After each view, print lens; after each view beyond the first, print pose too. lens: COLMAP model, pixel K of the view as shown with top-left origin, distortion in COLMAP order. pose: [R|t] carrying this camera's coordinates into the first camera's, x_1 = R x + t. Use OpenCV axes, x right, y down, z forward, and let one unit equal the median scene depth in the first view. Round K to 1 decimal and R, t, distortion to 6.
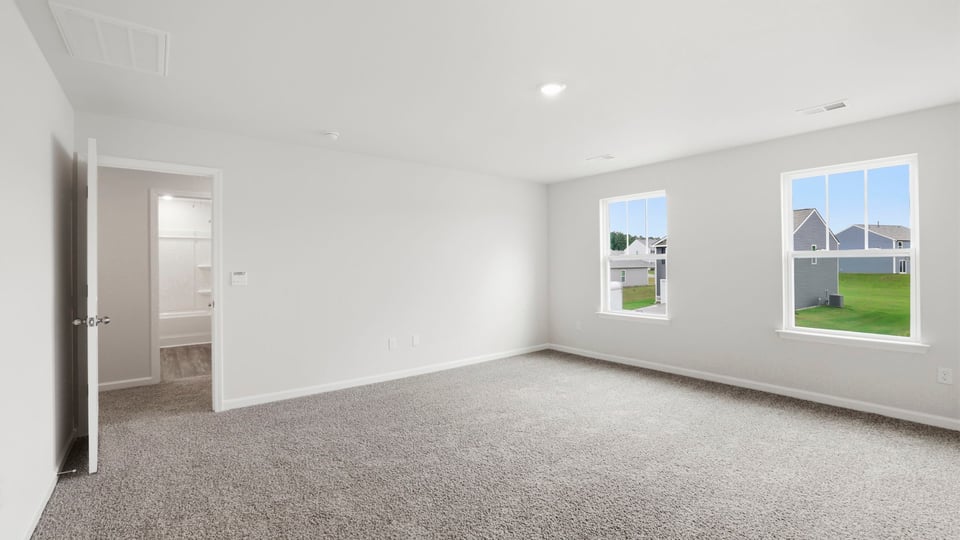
lens RADIAL K [[424.1, 0, 474.3], [0, 424.1, 262.7], [0, 0, 1]] dist [-0.000676, 0.000097]
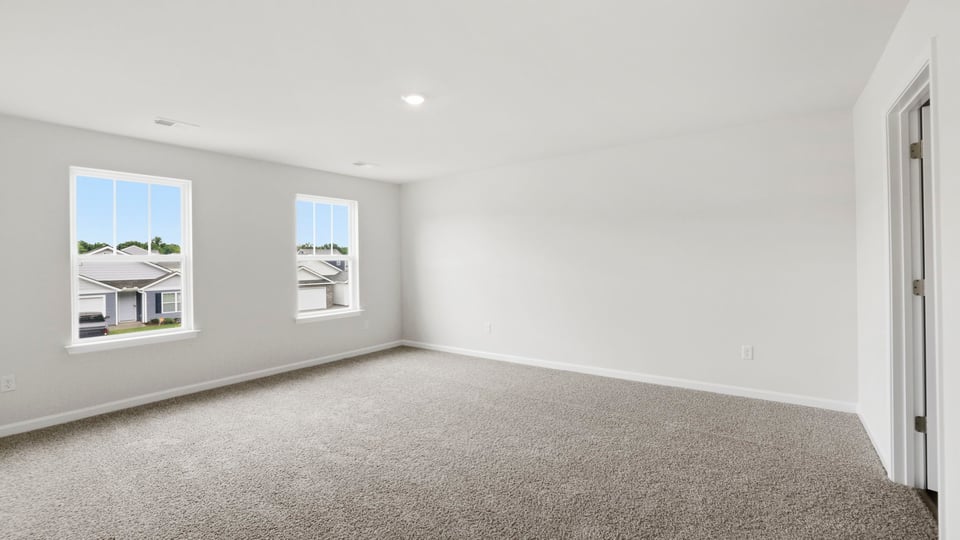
lens RADIAL K [[424.1, 0, 474.3], [0, 424.1, 262.7], [0, 0, 1]] dist [-0.000676, 0.000097]
pose [[-0.245814, 0.007811, 0.969286, -0.395143], [0.013711, 0.999896, -0.004580, 0.005092], [-0.969220, 0.012164, -0.245895, 0.496245]]
